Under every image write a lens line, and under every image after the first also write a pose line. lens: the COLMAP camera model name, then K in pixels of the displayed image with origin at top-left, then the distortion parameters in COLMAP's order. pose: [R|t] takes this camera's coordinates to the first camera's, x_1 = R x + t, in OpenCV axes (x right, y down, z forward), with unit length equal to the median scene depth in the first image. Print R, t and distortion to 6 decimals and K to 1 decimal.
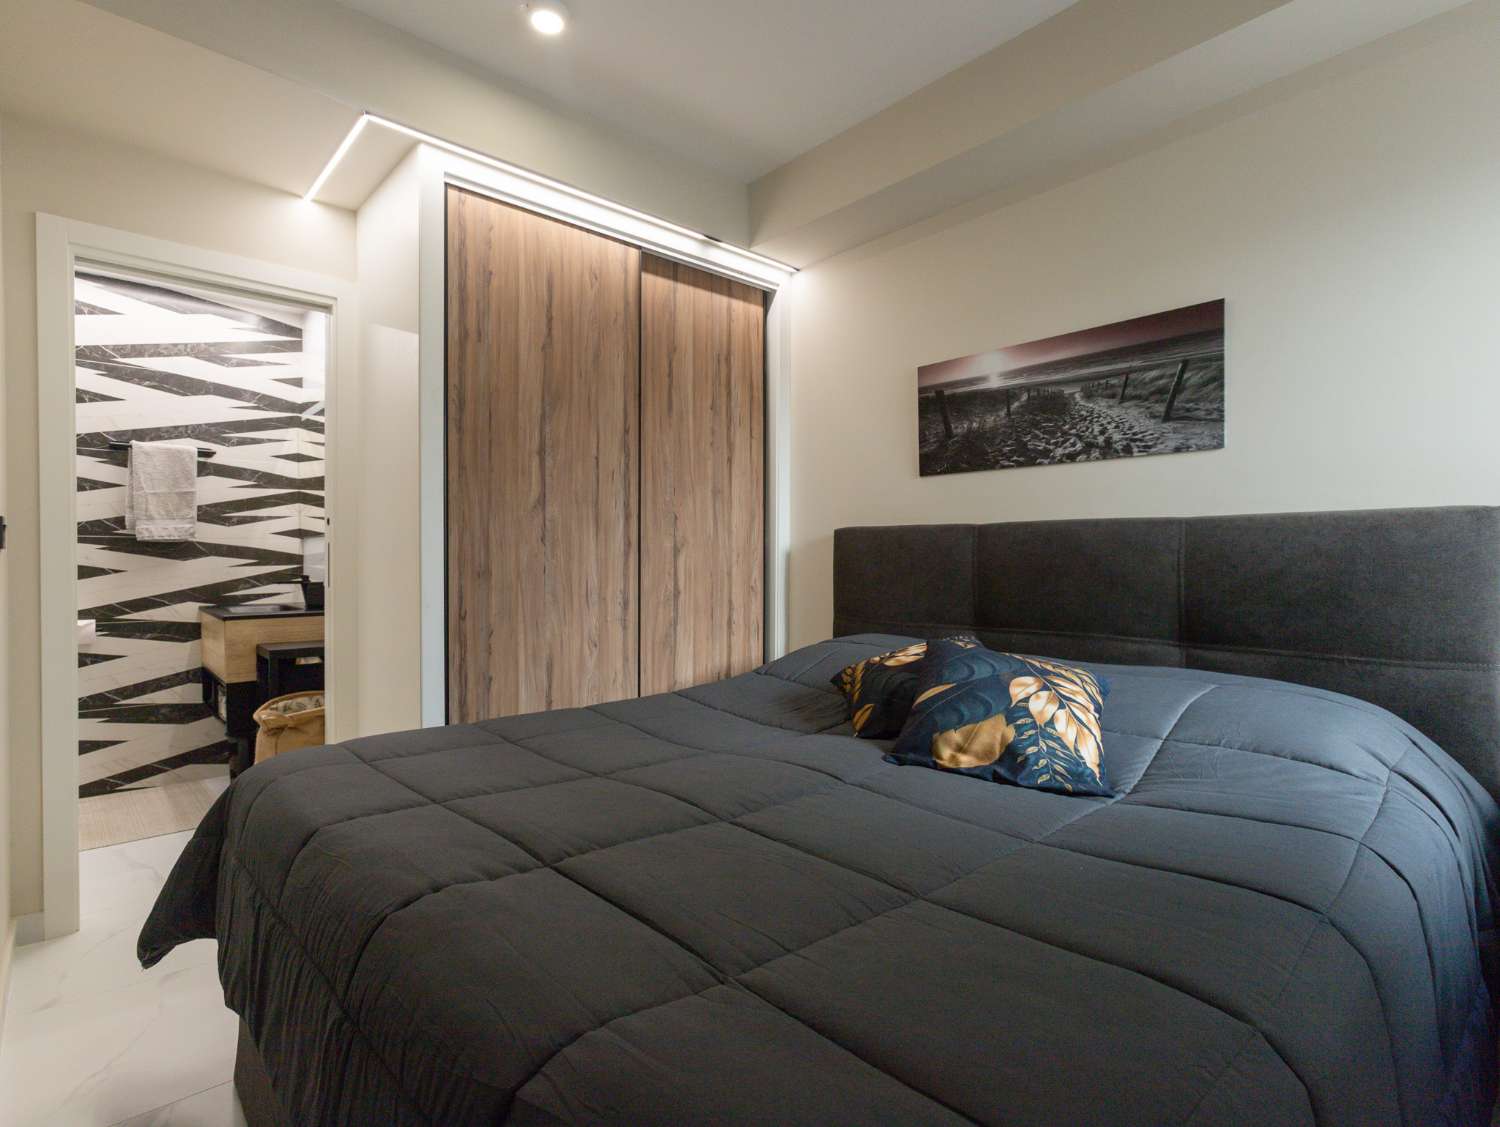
lens RADIAL K [[755.7, 0, 743.2], [0, 755.7, 568.6], [0, 0, 1]] dist [-0.011782, 0.009798]
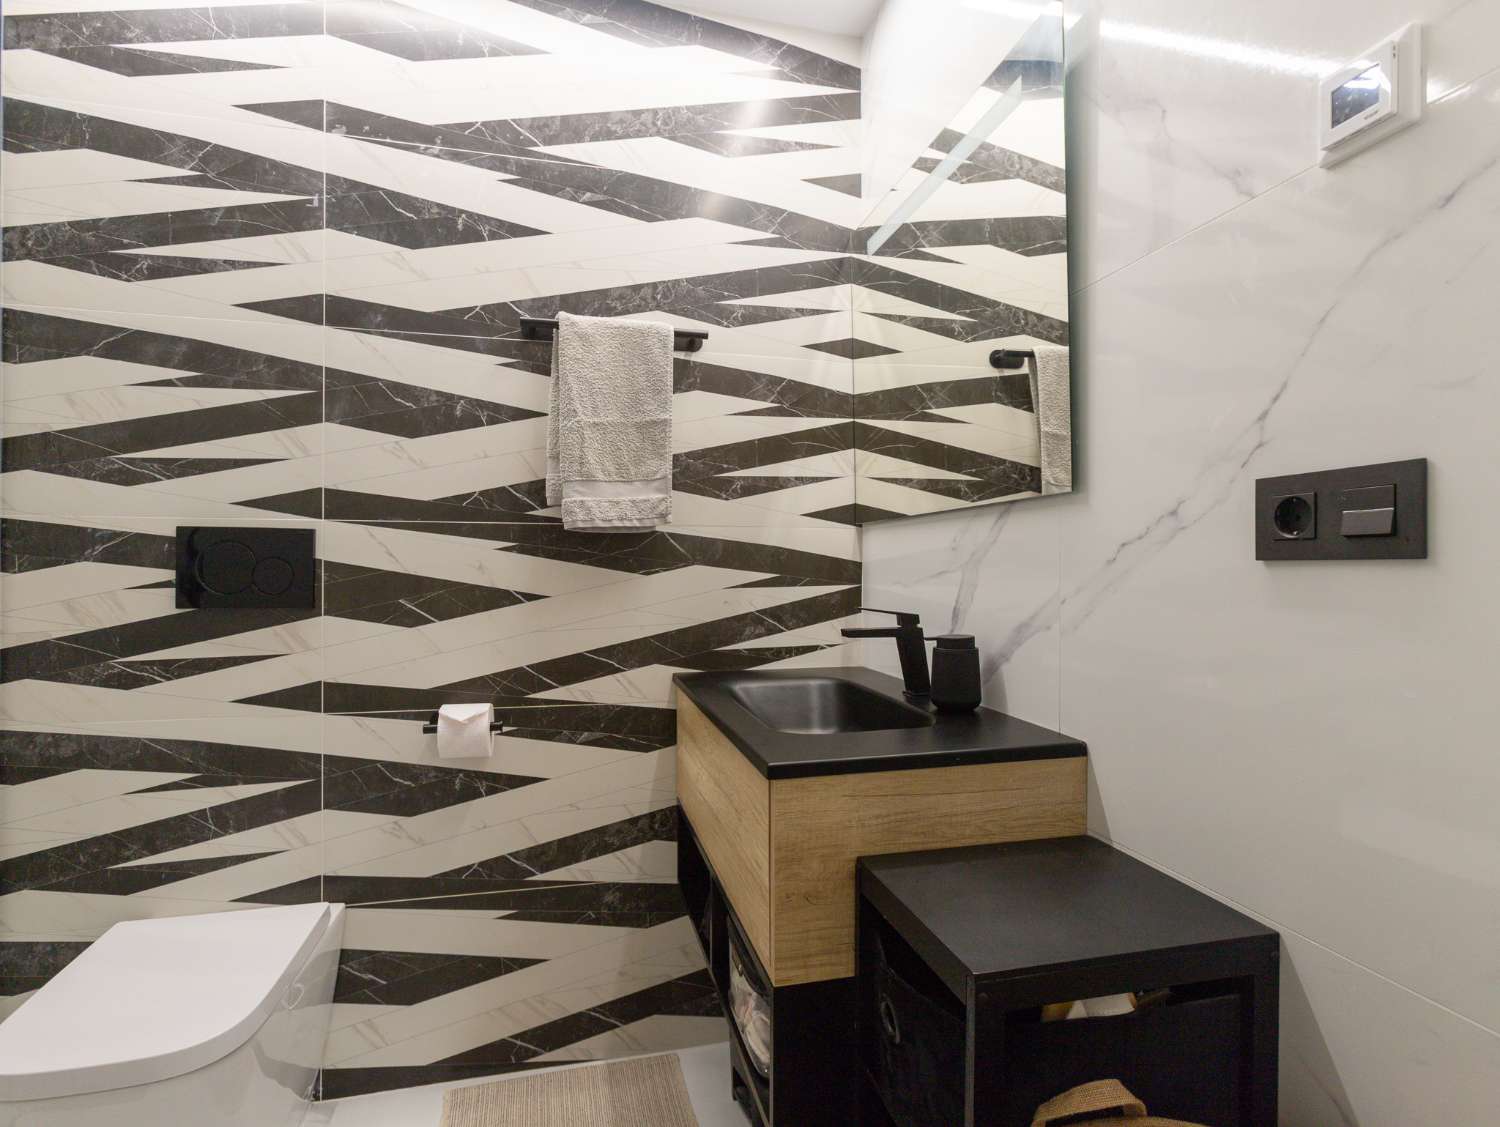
lens RADIAL K [[755.7, 0, 743.6], [0, 755.7, 564.4], [0, 0, 1]] dist [-0.011782, 0.009798]
pose [[0.884376, 0.000252, -0.466776, -0.493162], [-0.007002, 0.999895, -0.012726, -0.011911], [0.466723, 0.014523, 0.884284, 0.642522]]
